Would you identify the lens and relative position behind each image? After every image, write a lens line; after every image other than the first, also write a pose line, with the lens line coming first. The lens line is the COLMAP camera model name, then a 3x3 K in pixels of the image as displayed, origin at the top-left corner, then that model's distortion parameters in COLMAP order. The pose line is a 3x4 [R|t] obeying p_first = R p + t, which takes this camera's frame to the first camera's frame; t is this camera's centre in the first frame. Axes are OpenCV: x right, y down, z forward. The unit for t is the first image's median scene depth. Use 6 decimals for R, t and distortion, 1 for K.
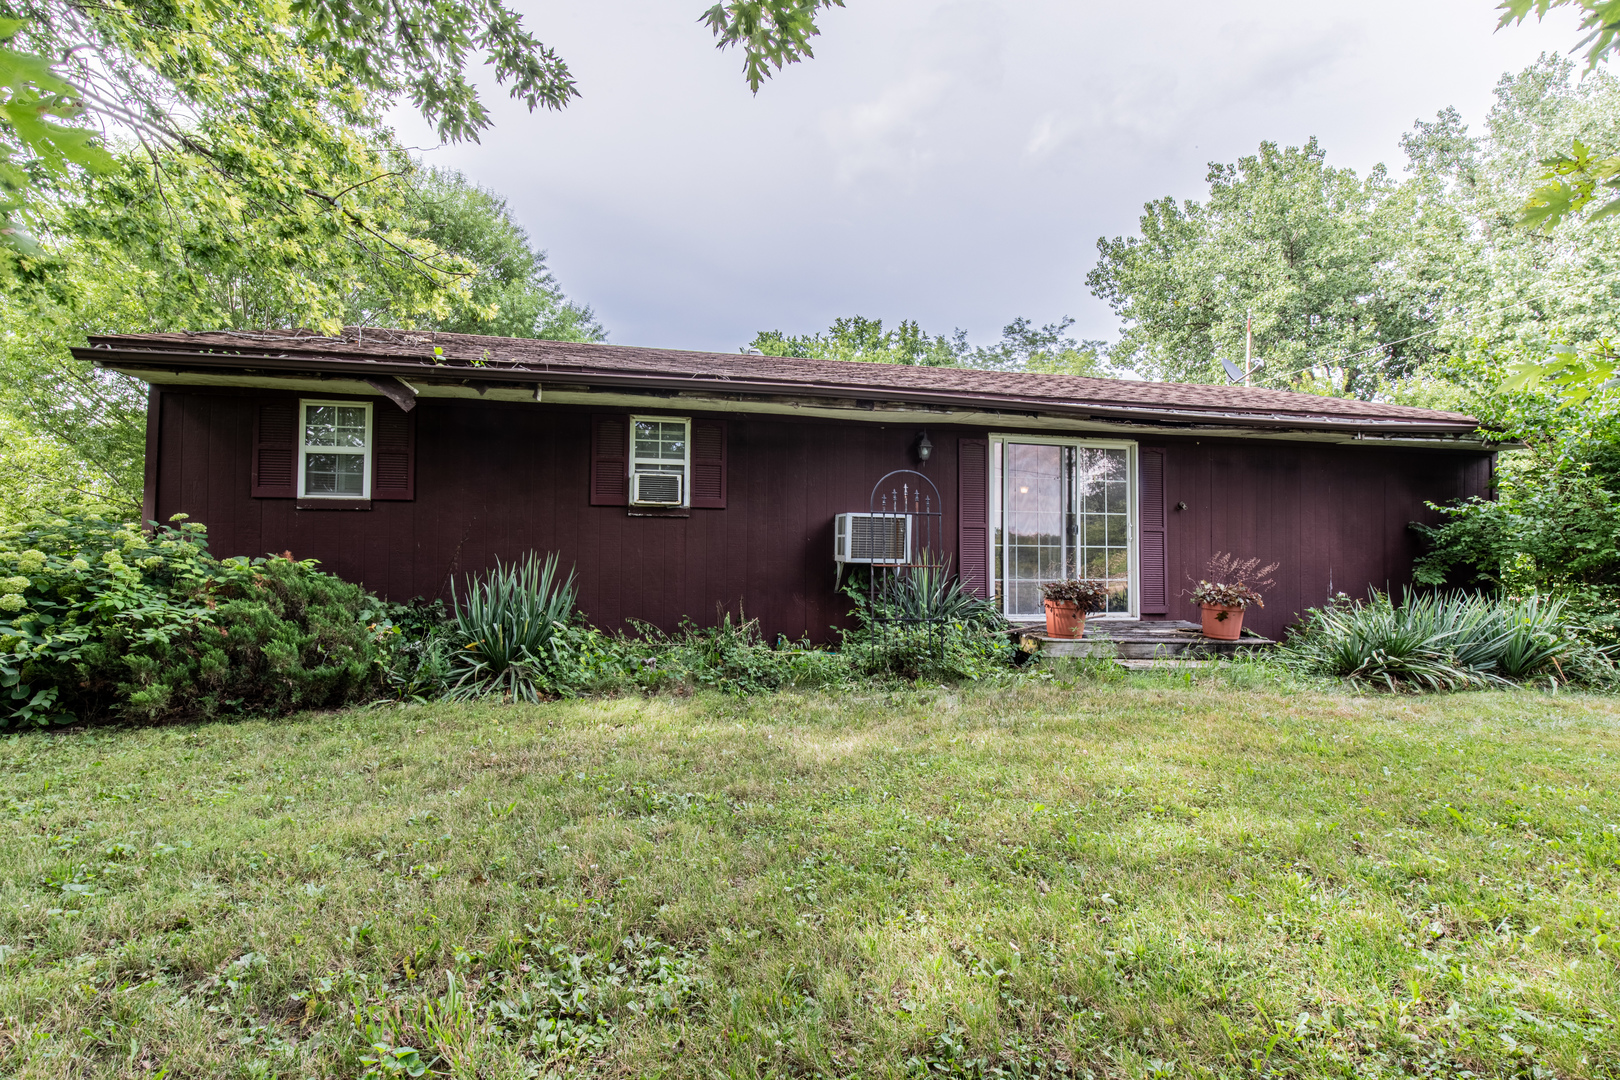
lens RADIAL K [[718.6, 0, 810.5], [0, 718.6, 541.8], [0, 0, 1]] dist [0.002928, 0.000405]
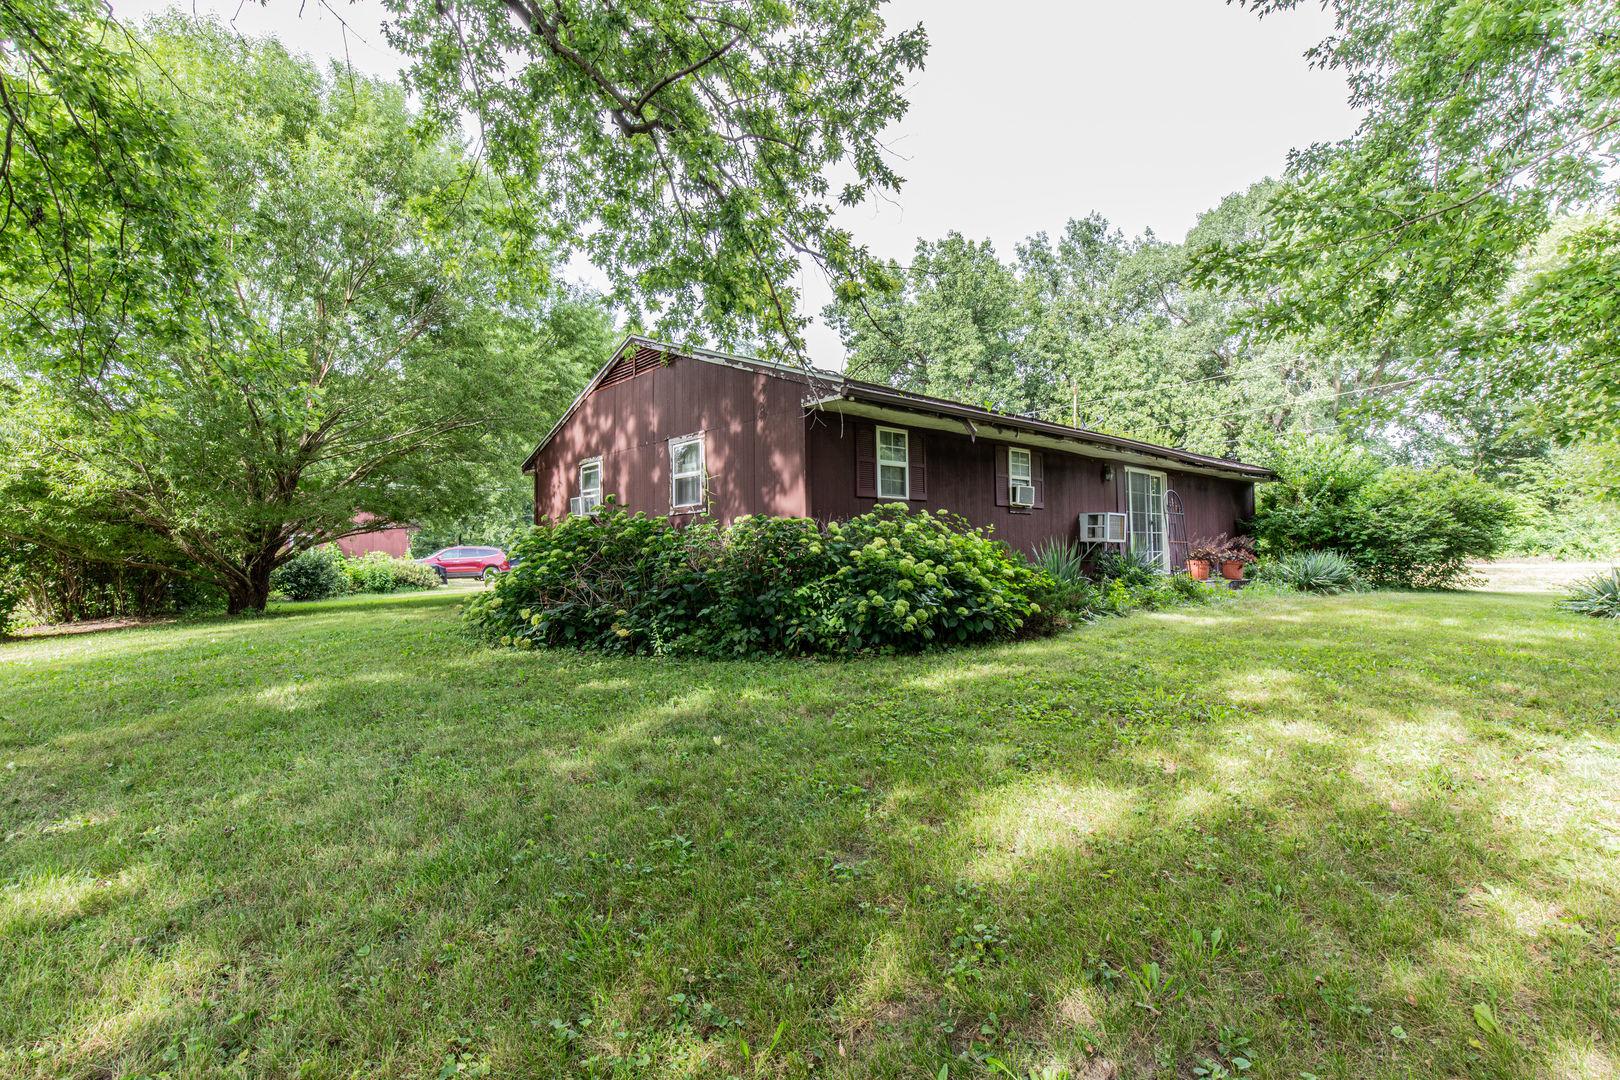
lens RADIAL K [[718.6, 0, 808.0], [0, 718.6, 533.1], [0, 0, 1]] dist [0.002928, 0.000405]
pose [[0.867841, -0.005508, 0.496811, -0.298926], [0.006079, 0.999981, 0.000468, 0.000834], [-0.496805, 0.002614, 0.867858, -0.023802]]
